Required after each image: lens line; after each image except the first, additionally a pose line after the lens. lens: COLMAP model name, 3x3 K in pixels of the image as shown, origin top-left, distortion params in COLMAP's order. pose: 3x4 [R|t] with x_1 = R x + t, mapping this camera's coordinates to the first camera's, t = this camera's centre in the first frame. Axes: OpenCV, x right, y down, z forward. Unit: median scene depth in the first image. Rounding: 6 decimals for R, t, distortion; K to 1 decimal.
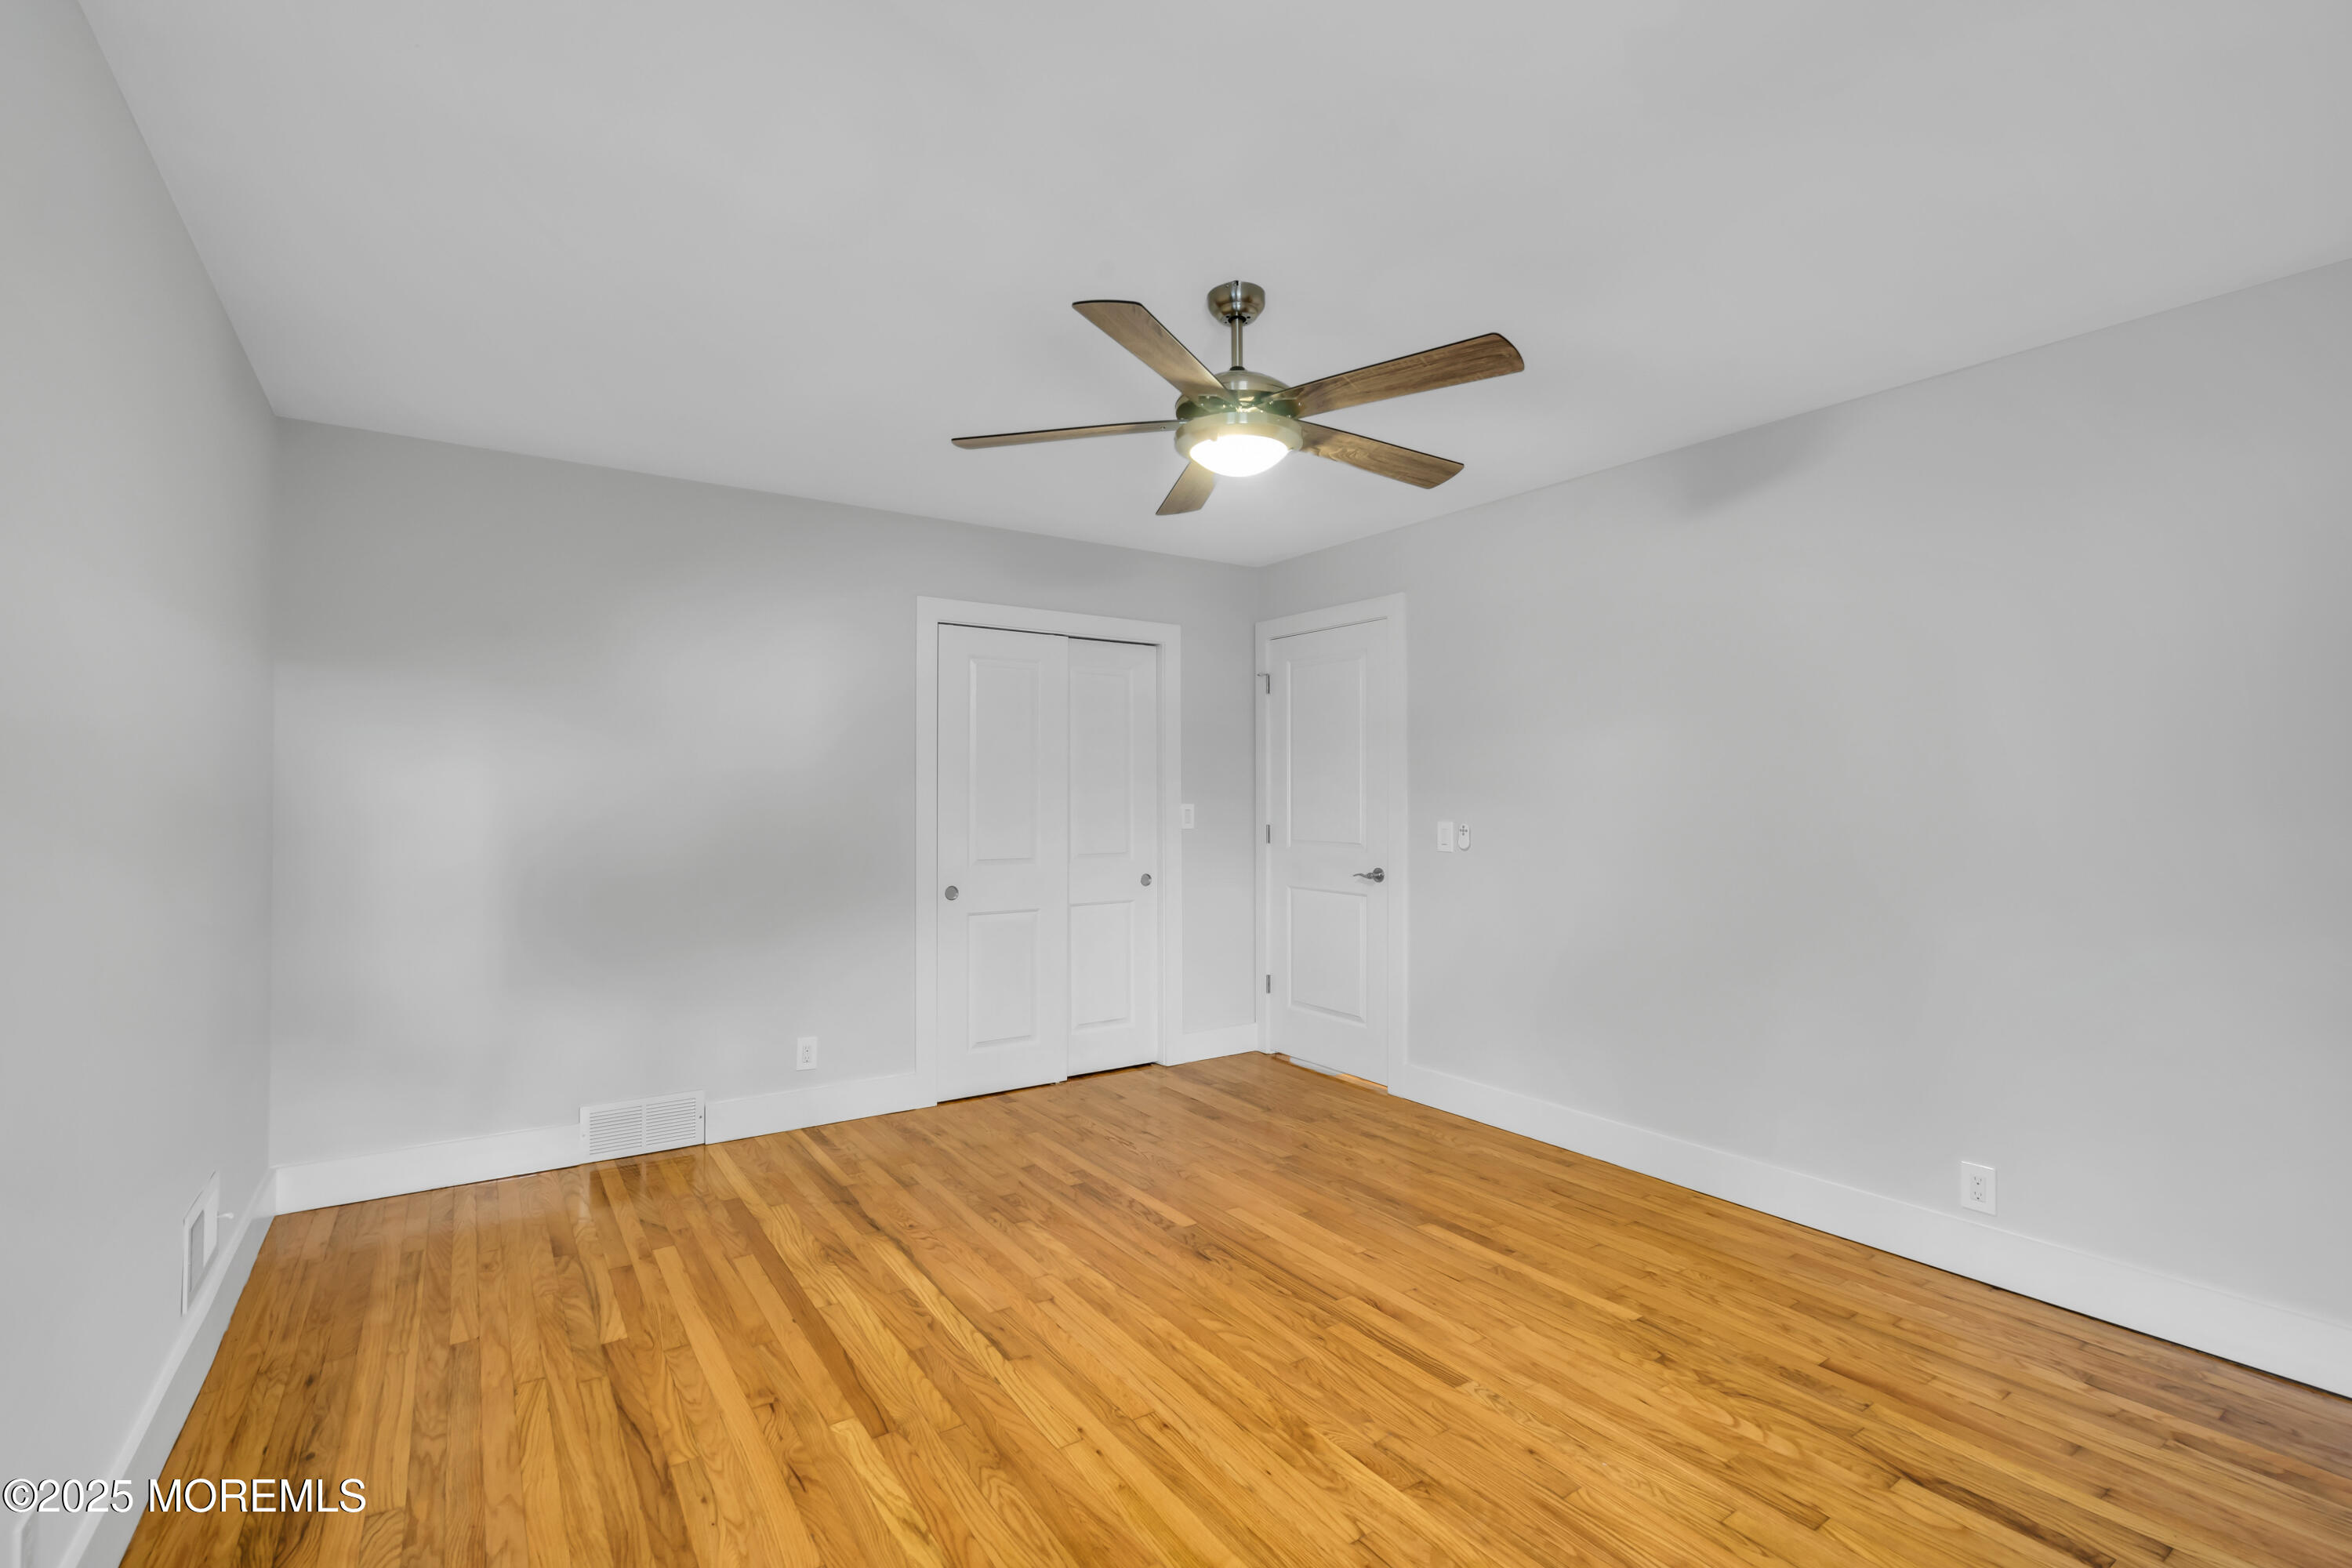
lens RADIAL K [[1075.4, 0, 1193.5], [0, 1075.4, 790.3], [0, 0, 1]] dist [0.001281, 0.000868]
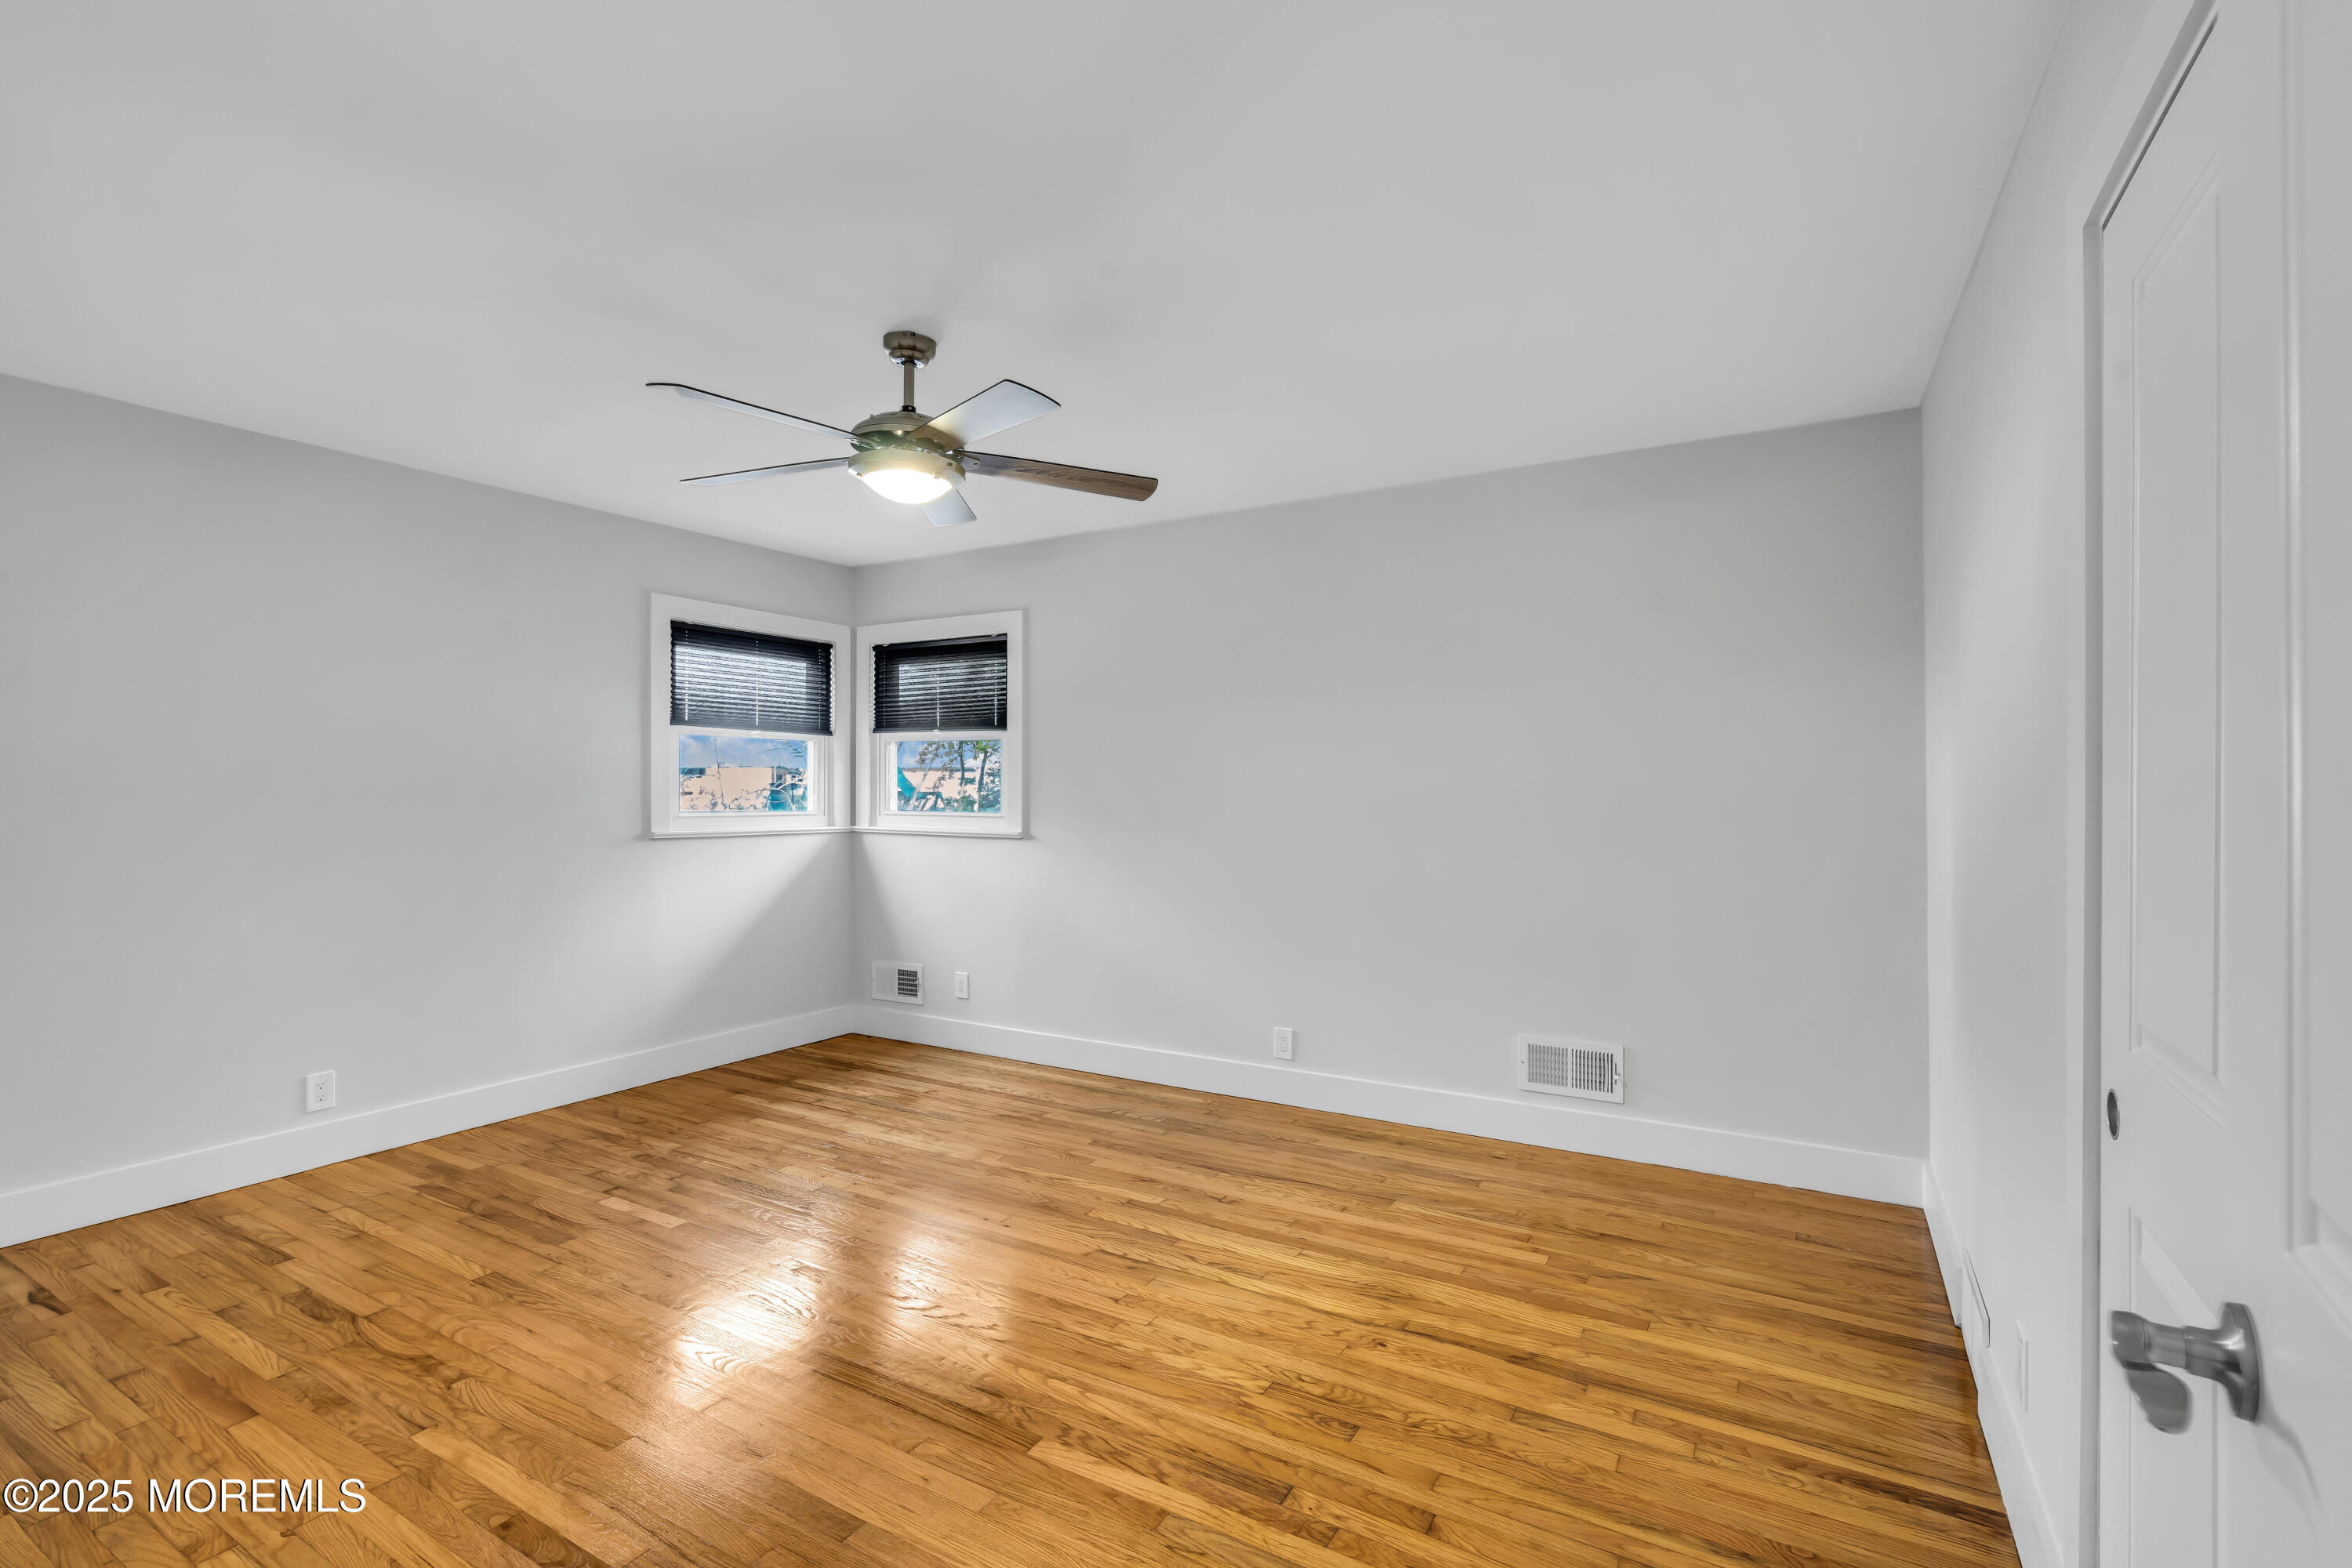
lens RADIAL K [[1075.4, 0, 1193.5], [0, 1075.4, 790.3], [0, 0, 1]] dist [0.001281, 0.000868]
pose [[-0.907963, 0.000807, -0.419050, 0.197428], [0.003412, 0.999979, -0.005467, 0.009905], [0.419037, -0.006393, -0.907947, 1.758035]]
